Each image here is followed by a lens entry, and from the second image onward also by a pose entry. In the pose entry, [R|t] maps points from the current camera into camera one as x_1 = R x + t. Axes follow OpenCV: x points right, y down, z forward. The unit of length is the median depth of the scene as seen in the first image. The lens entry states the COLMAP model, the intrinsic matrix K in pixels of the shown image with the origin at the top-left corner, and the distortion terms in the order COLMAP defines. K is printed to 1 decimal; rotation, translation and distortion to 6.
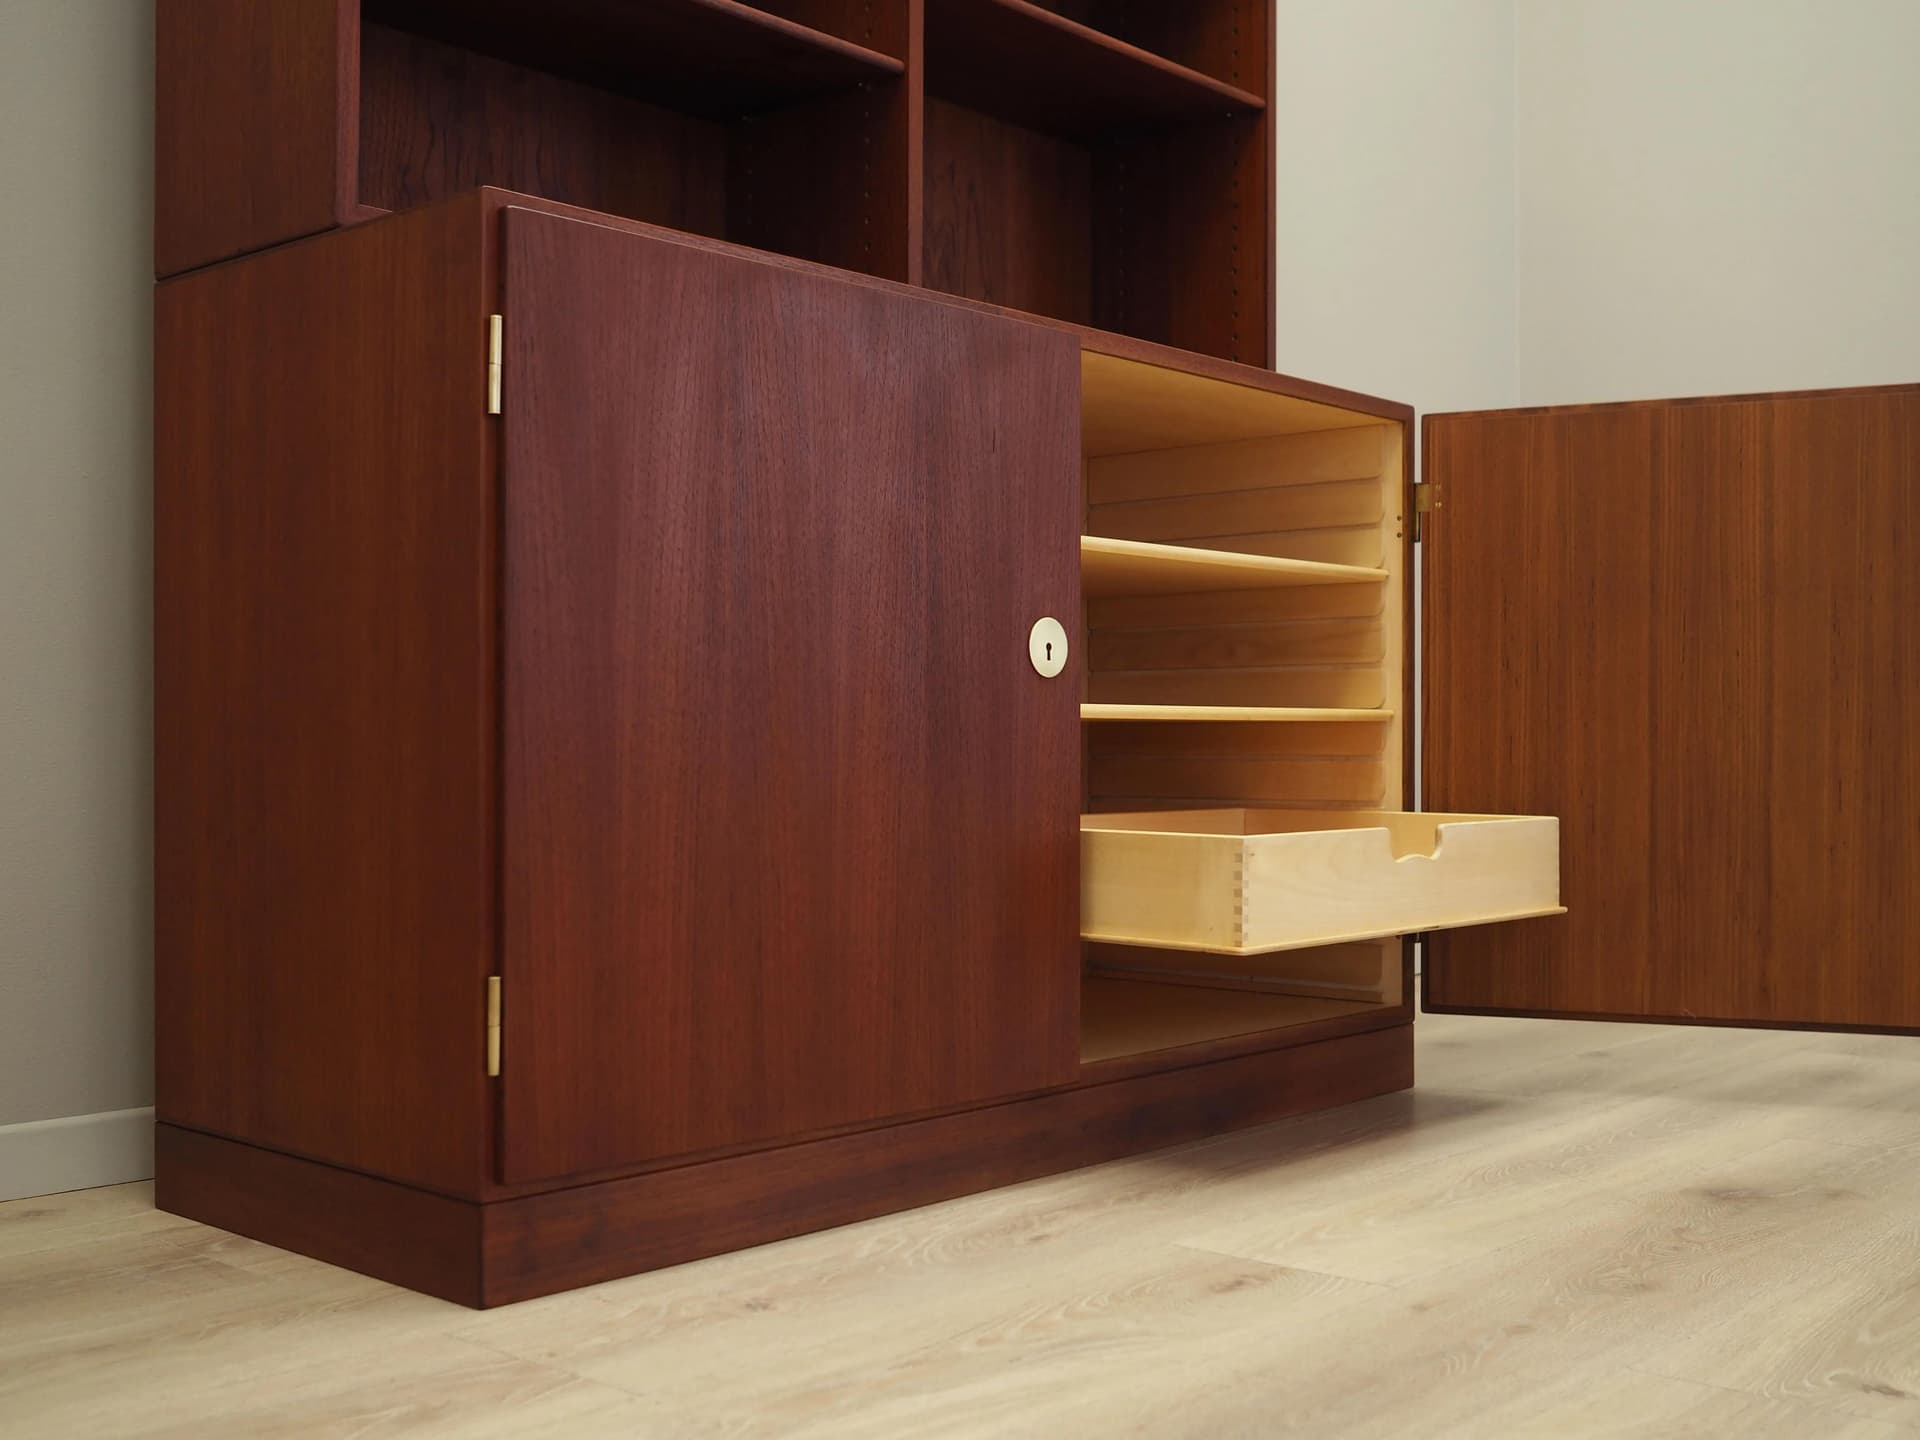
lens RADIAL K [[1996.0, 0, 955.5], [0, 1996.0, 691.6], [0, 0, 1]] dist [-0.016795, -0.002928]
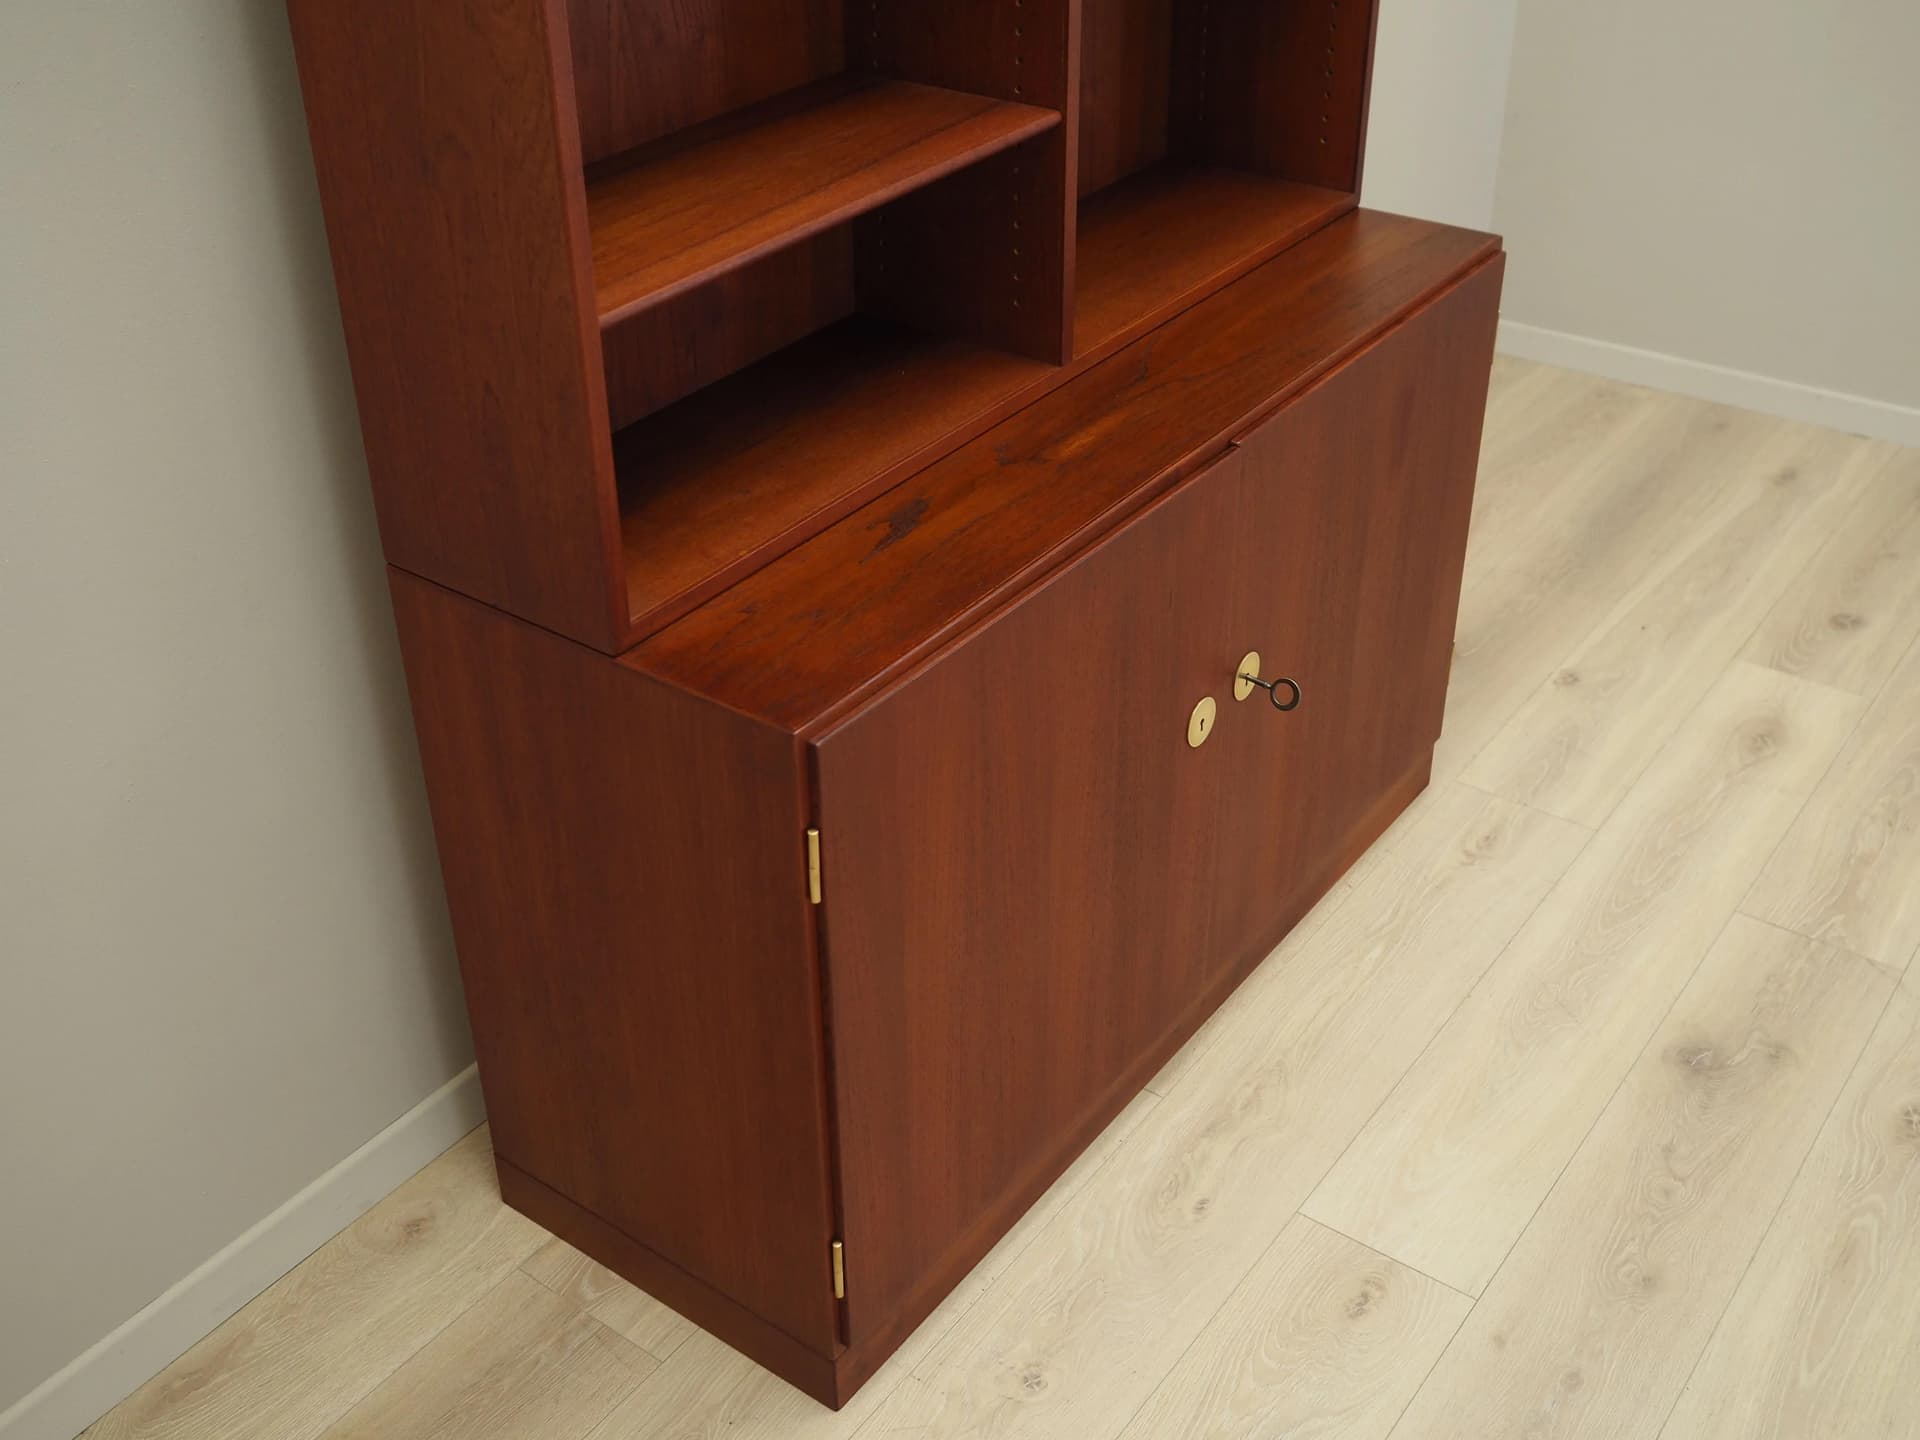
lens RADIAL K [[1996.0, 0, 955.5], [0, 1996.0, 691.6], [0, 0, 1]] dist [-0.016795, -0.002928]
pose [[0.996766, -0.053184, 0.060235, -0.198163], [0.013325, 0.848642, 0.528800, -0.782709], [-0.079242, -0.526287, 0.846606, 0.081864]]
